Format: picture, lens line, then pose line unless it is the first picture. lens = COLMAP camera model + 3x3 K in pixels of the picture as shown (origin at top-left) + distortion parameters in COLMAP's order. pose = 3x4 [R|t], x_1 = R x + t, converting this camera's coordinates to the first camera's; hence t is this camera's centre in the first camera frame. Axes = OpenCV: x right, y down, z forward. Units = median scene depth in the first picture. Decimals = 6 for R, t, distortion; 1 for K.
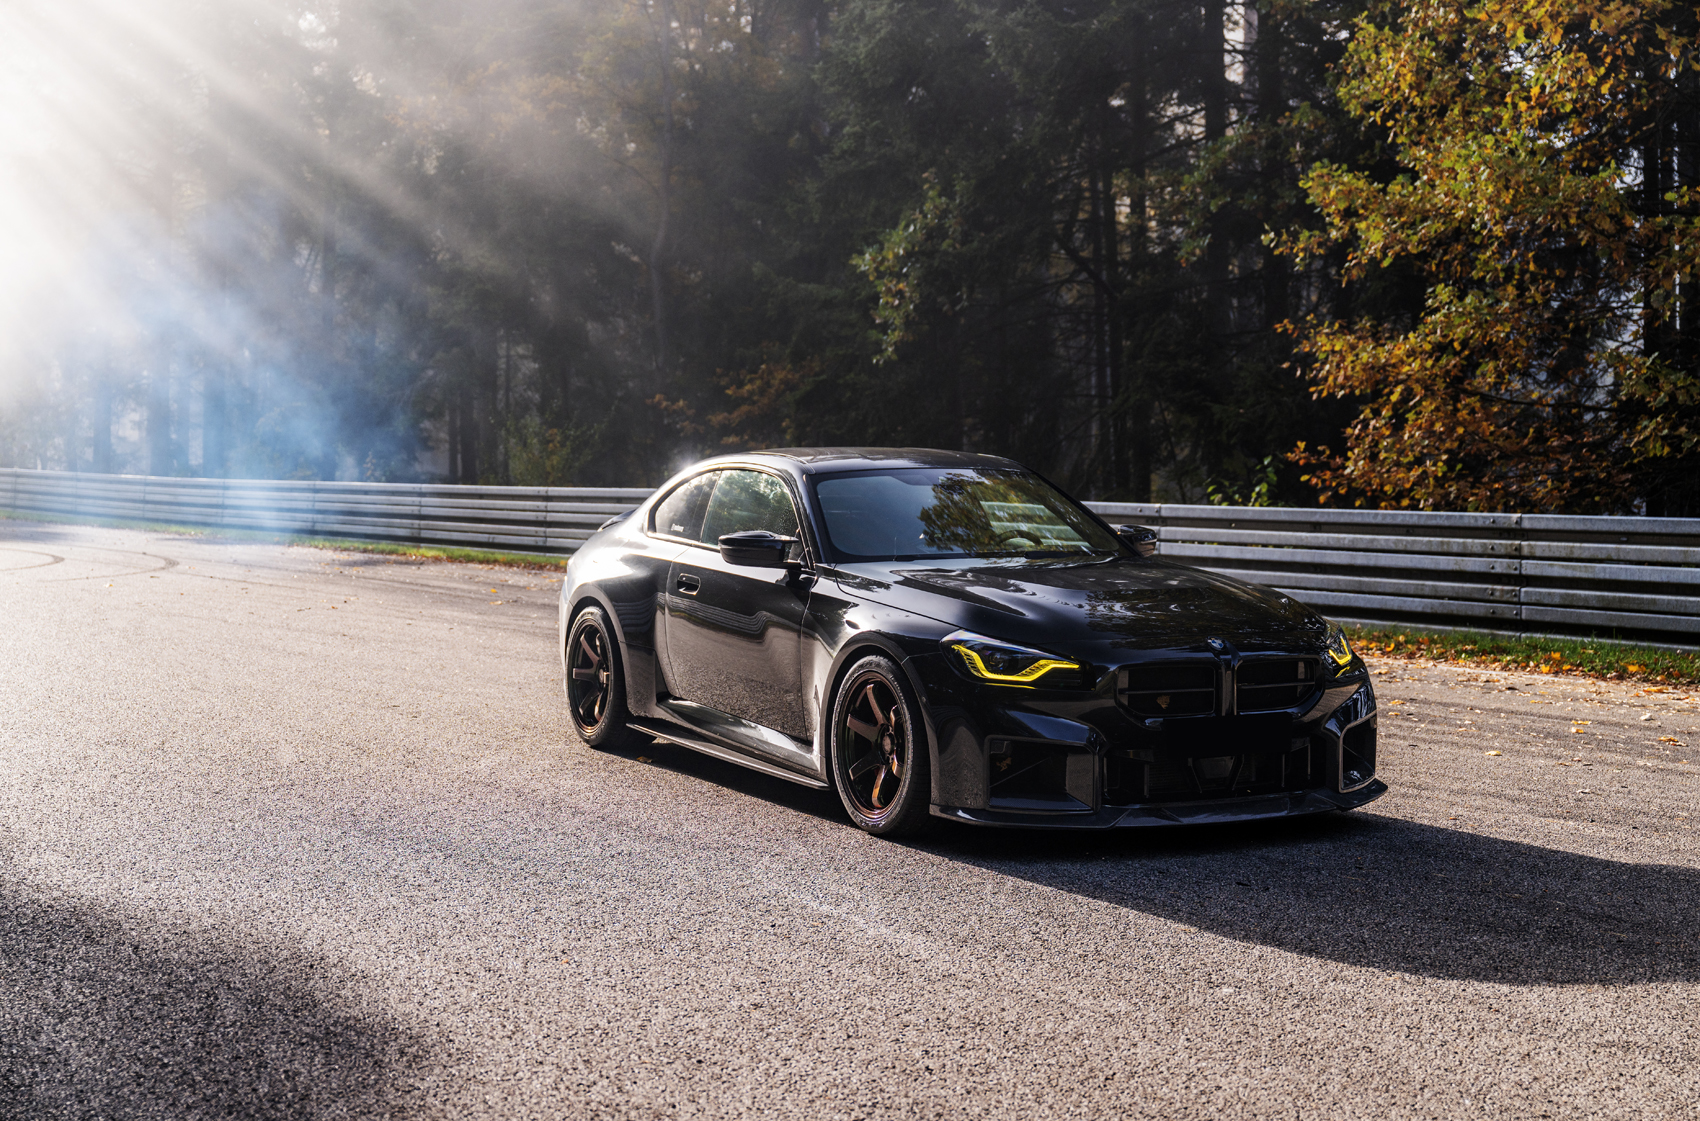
lens RADIAL K [[2266.9, 0, 854.6], [0, 2266.9, 551.3], [0, 0, 1]] dist [0.024472, 0.000000]
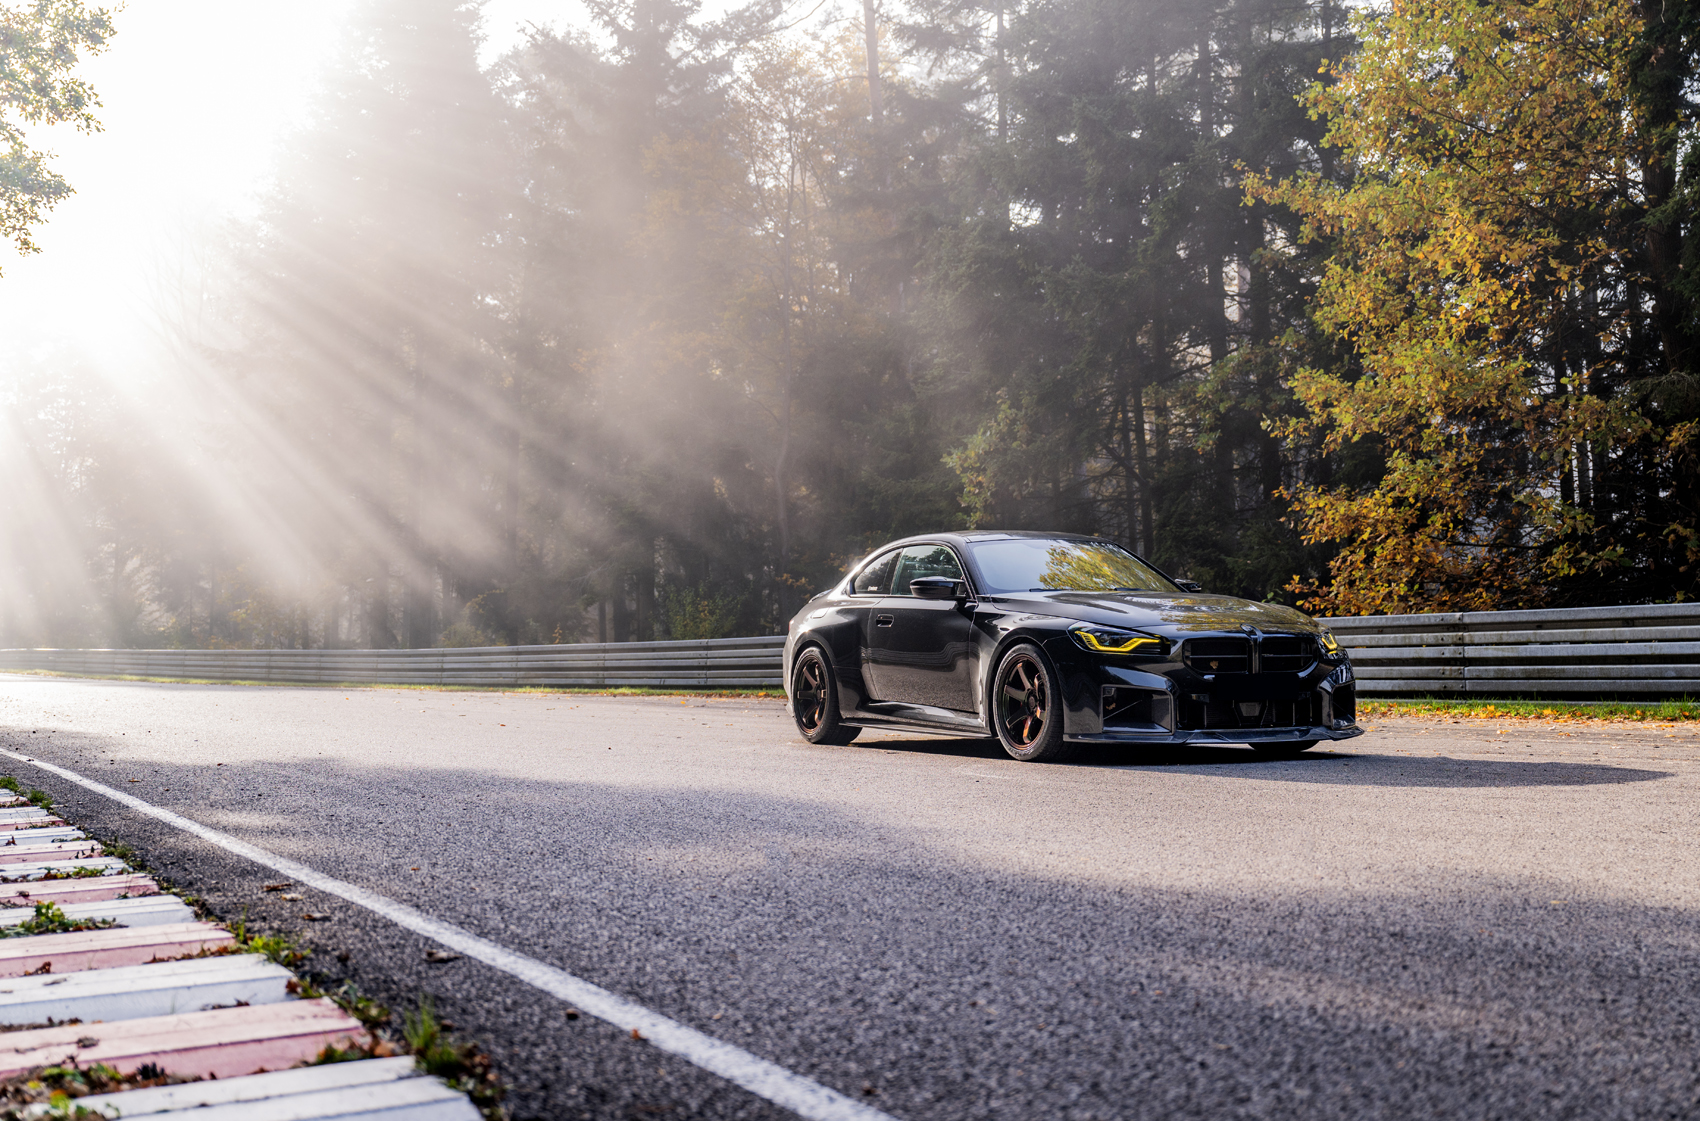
lens RADIAL K [[1912.5, 0, 847.7], [0, 1912.5, 569.5], [0, 0, 1]] dist [0.030291, 0.000000]
pose [[0.999300, -0.016024, -0.033817, -0.029990], [0.012904, 0.995807, -0.090566, 0.051529], [0.035126, 0.090066, 0.995316, -0.136875]]
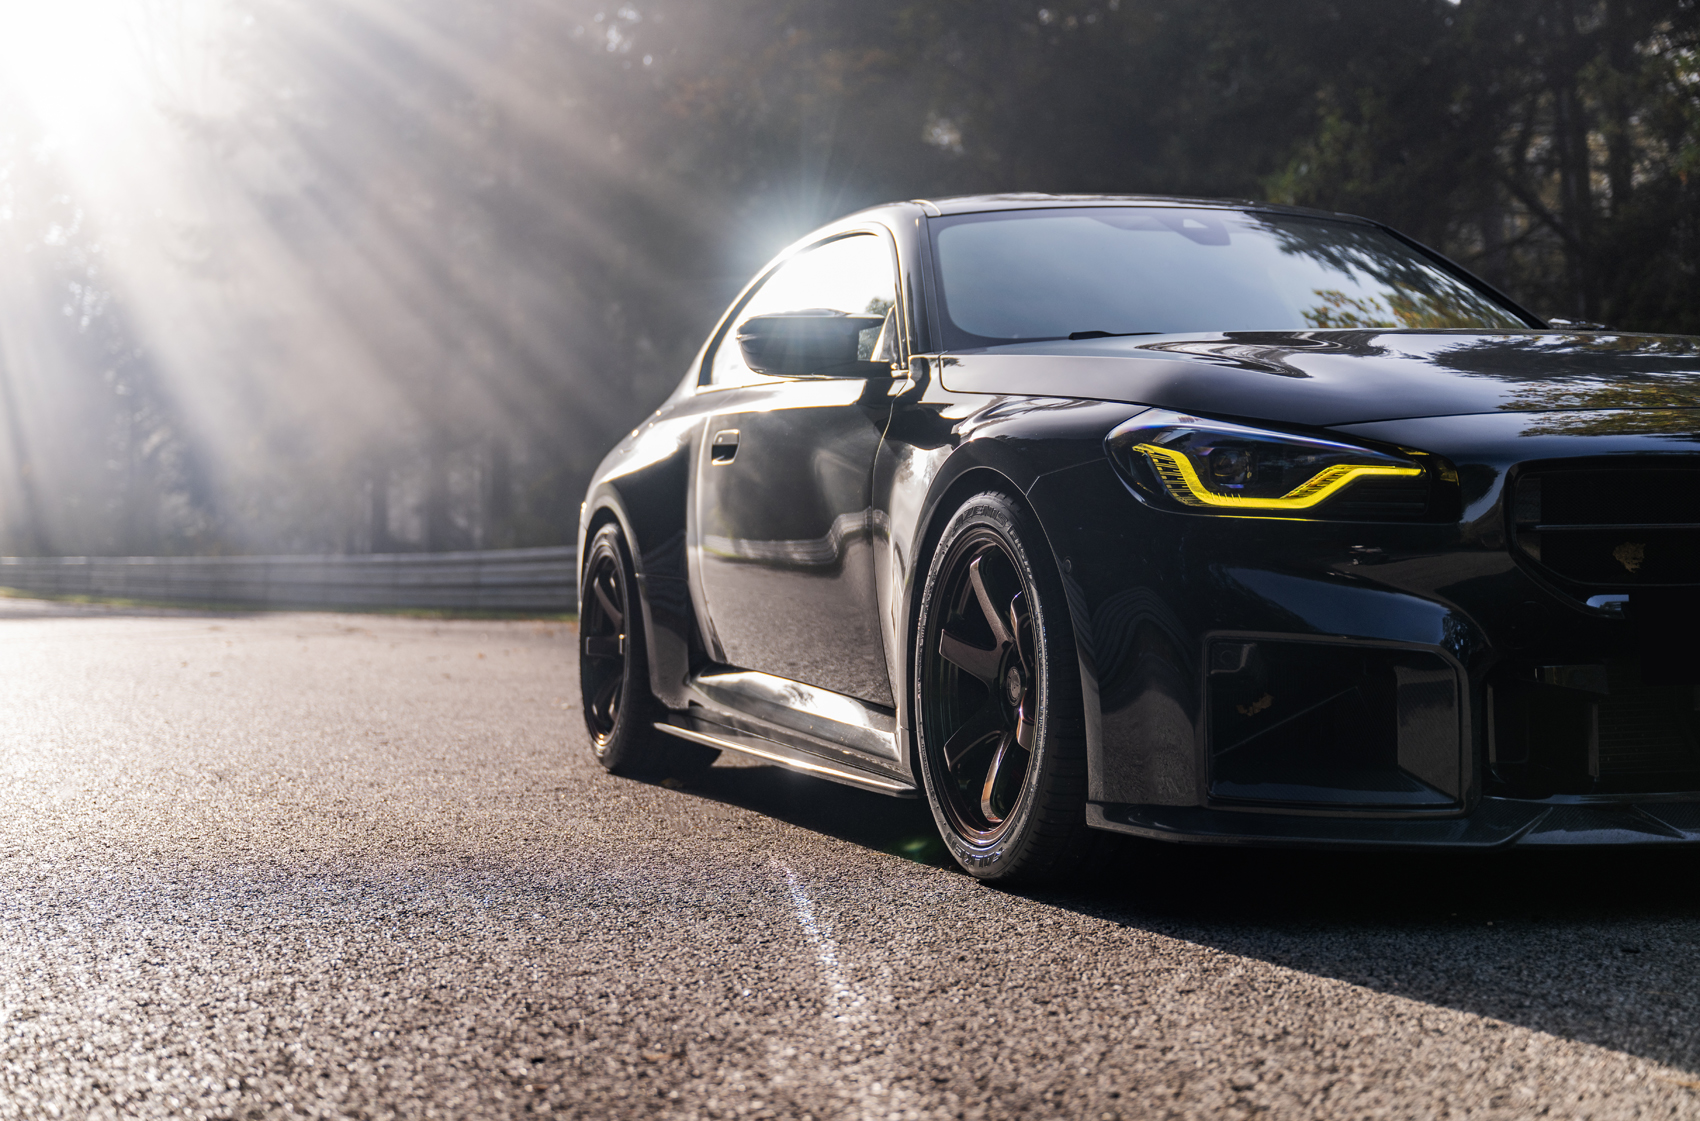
lens RADIAL K [[2583.2, 0, 845.9], [0, 2583.2, 561.6], [0, 0, 1]] dist [-0.016729, 0.000000]
pose [[0.984451, -0.020379, -0.174475, 0.033570], [0.012017, 0.998734, -0.048850, 0.039382], [0.175250, 0.045994, 0.983449, 0.221269]]
